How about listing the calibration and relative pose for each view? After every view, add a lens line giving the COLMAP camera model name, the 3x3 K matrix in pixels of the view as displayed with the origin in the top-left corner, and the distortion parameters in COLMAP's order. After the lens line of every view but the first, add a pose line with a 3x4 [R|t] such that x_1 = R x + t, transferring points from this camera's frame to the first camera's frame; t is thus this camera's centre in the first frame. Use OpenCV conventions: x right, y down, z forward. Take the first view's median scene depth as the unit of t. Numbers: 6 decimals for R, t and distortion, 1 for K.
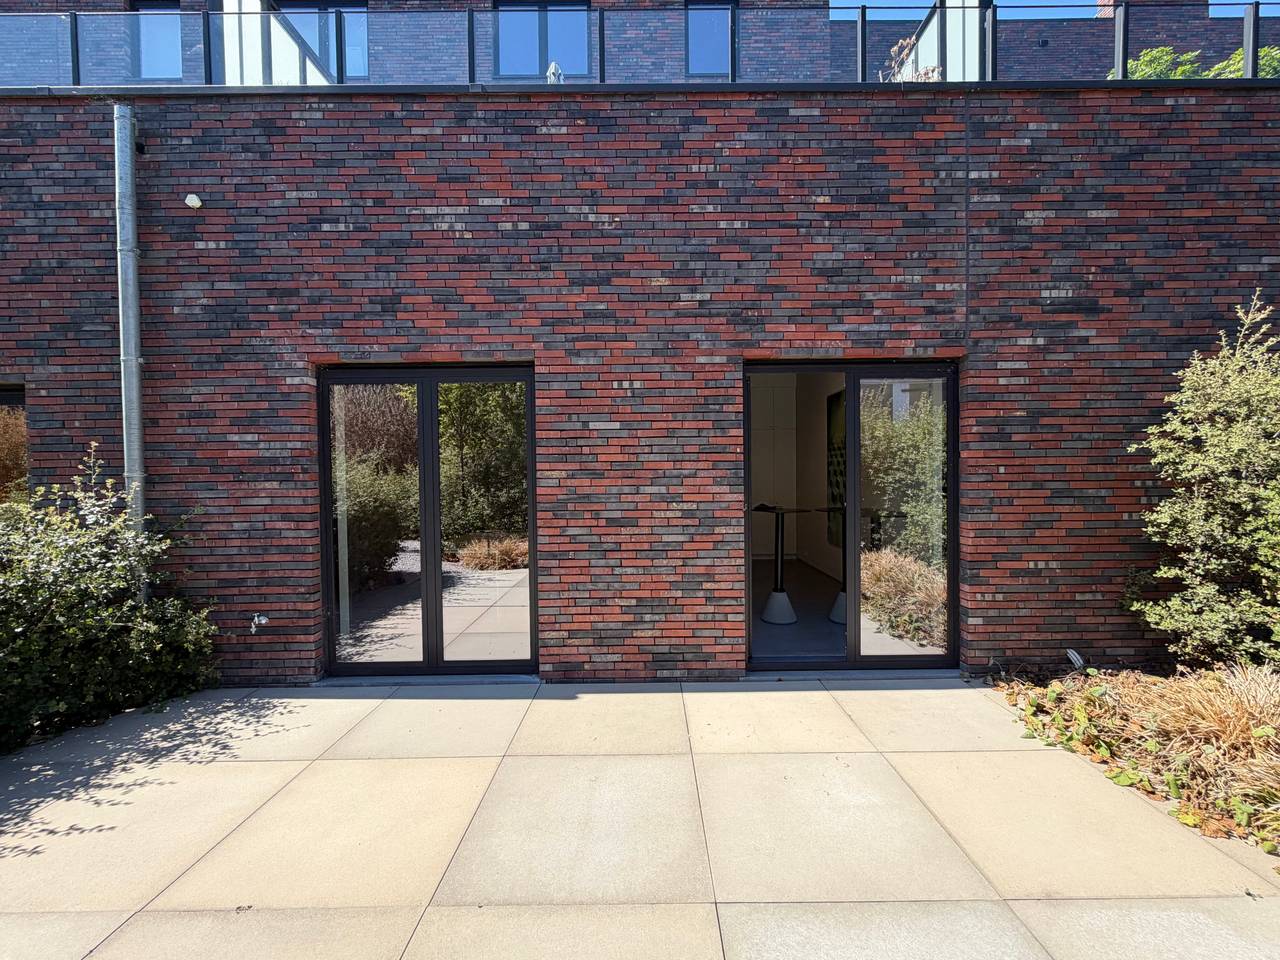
lens RADIAL K [[511.3, 0, 645.8], [0, 511.3, 482.4], [0, 0, 1]] dist [0.000397, 0.000030]
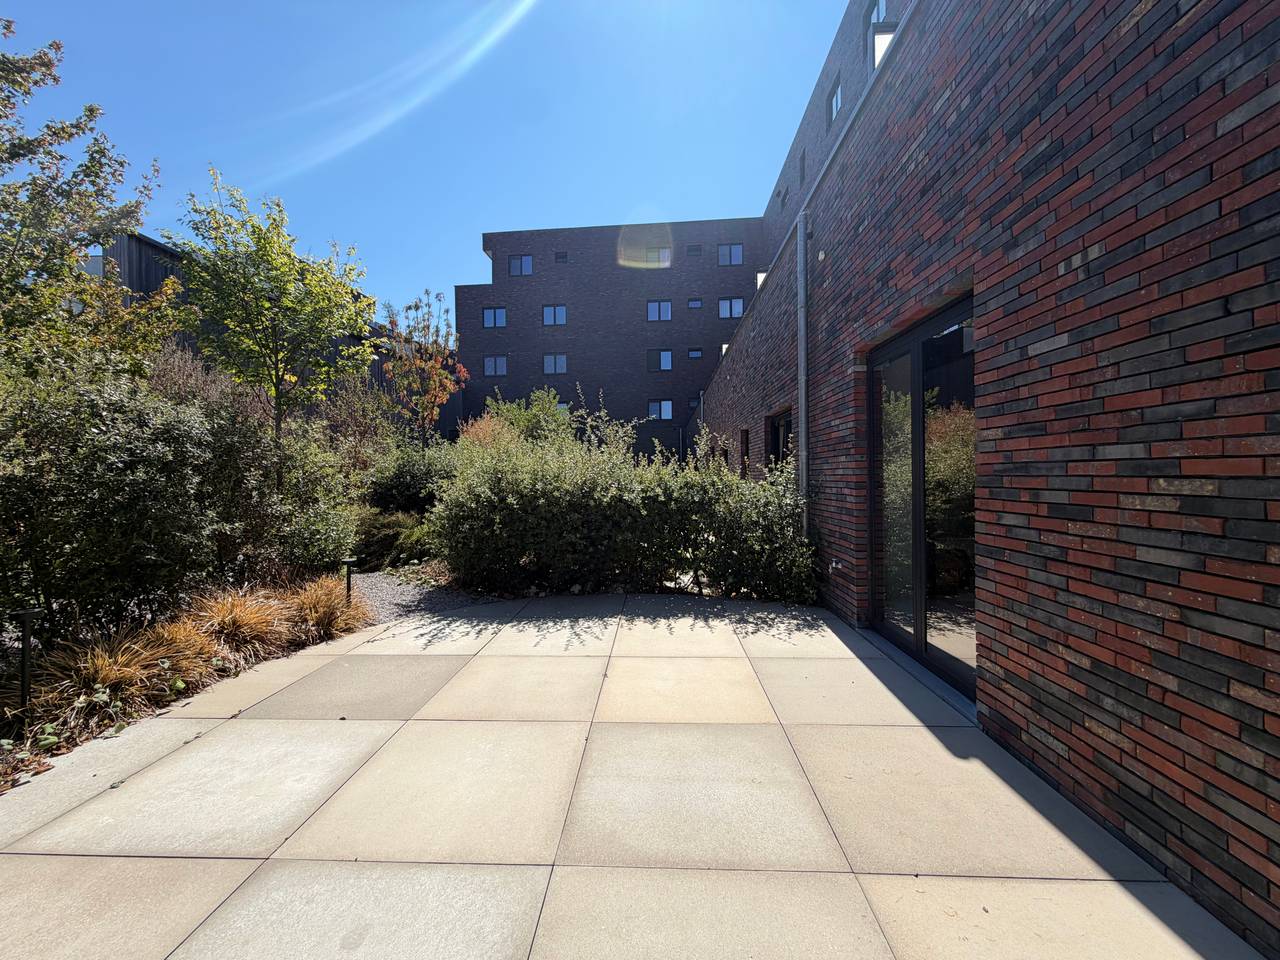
lens RADIAL K [[511.3, 0, 643.9], [0, 511.3, 474.2], [0, 0, 1]] dist [0.000397, 0.000030]
pose [[-0.034020, 0.009438, -0.999377, 0.525290], [0.003202, 0.999951, 0.009334, 0.029997], [0.999416, -0.002882, -0.034049, 0.556051]]
